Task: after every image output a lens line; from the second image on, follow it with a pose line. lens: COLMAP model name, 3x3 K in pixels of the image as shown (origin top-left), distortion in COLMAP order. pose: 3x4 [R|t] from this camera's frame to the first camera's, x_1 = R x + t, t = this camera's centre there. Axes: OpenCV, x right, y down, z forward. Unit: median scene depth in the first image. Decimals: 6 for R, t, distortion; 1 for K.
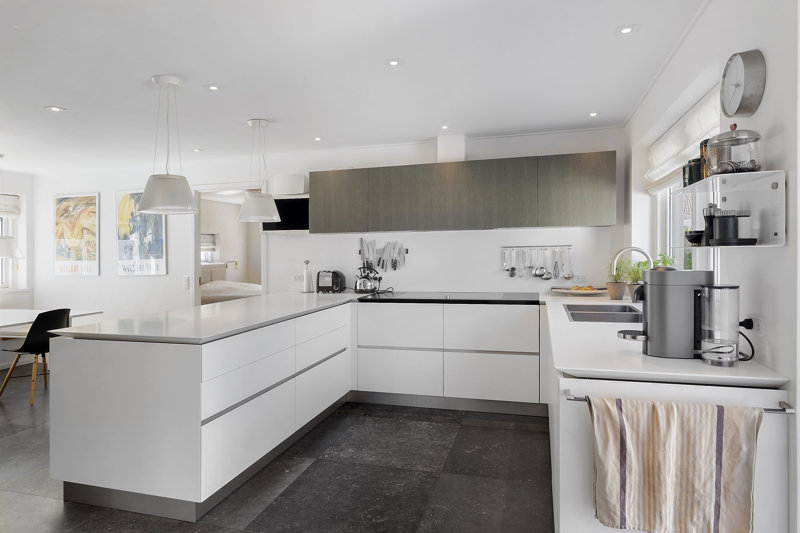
lens RADIAL K [[475.9, 0, 402.5], [0, 475.9, 246.0], [0, 0, 1]] dist [0.007207, 0.000823]
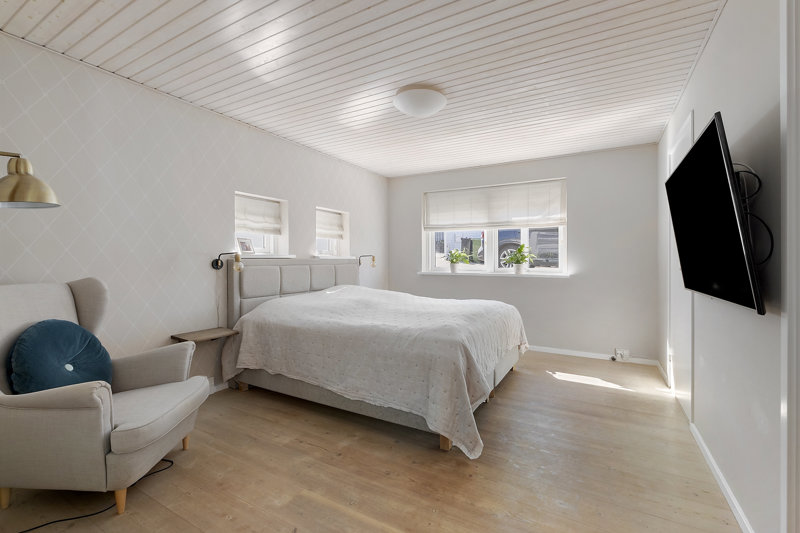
lens RADIAL K [[346.3, 0, 400.4], [0, 346.3, 264.6], [0, 0, 1]] dist [-0.004903, -0.001070]
pose [[0.970021, 0.024077, -0.241825, -0.336090], [-0.018216, 0.999484, 0.026442, 0.052687], [0.242337, -0.021244, 0.969959, 0.931175]]
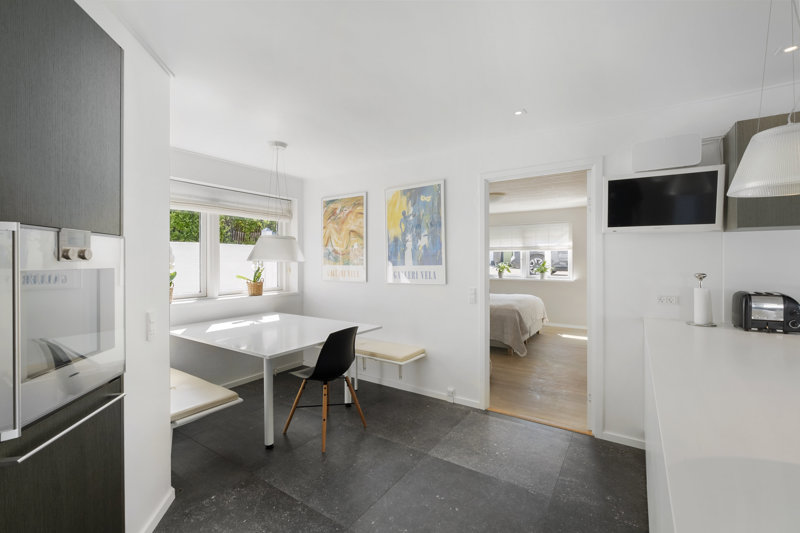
lens RADIAL K [[346.3, 0, 401.7], [0, 346.3, 265.5], [0, 0, 1]] dist [-0.004903, -0.001070]
pose [[0.952626, 0.020967, -0.303420, -0.374268], [-0.013248, 0.999535, 0.027476, 0.011036], [0.303855, -0.022154, 0.952461, 0.390665]]
